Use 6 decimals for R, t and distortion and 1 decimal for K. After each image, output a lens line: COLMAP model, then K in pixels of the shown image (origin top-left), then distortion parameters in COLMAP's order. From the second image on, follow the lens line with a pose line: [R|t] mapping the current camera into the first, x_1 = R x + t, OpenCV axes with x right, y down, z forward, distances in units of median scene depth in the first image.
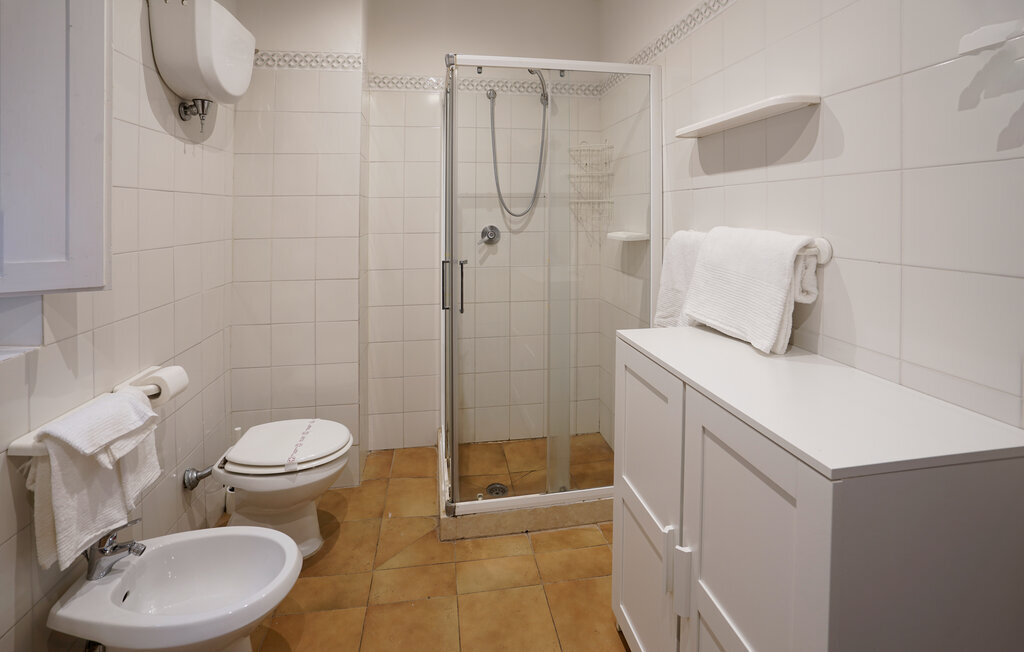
lens RADIAL K [[461.7, 0, 508.6], [0, 461.7, 219.8], [0, 0, 1]] dist [-0.001251, 0.001190]
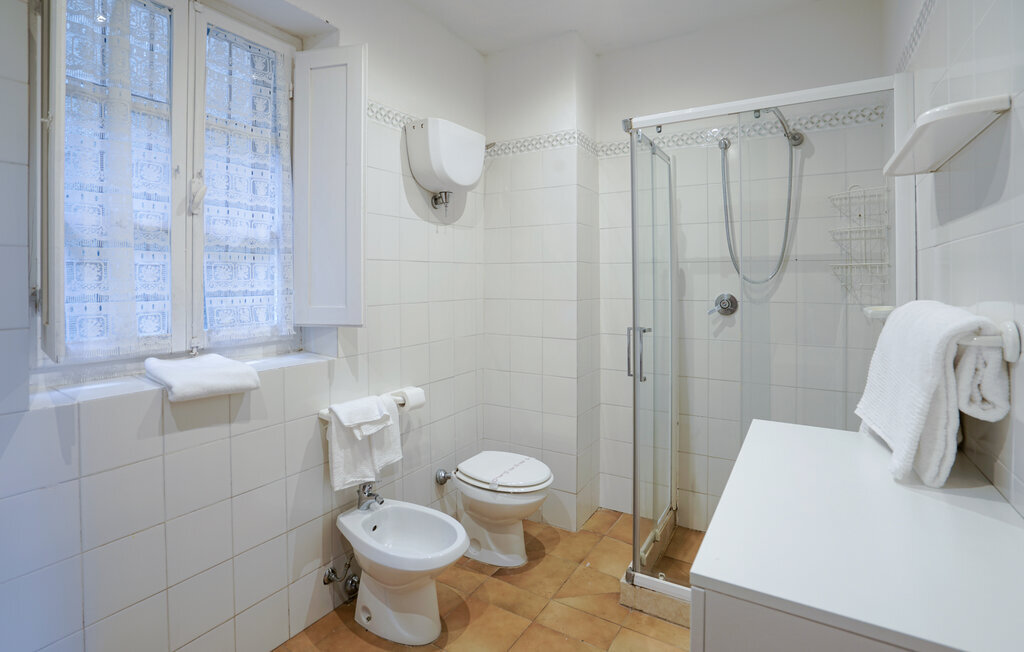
lens RADIAL K [[504.8, 0, 511.8], [0, 504.8, 292.0], [0, 0, 1]] dist [-0.000607, 0.001083]
pose [[0.771499, 0.023040, -0.635813, 0.393925], [-0.014569, 0.999722, 0.018548, -0.003805], [0.636063, -0.005047, 0.771620, 0.001472]]
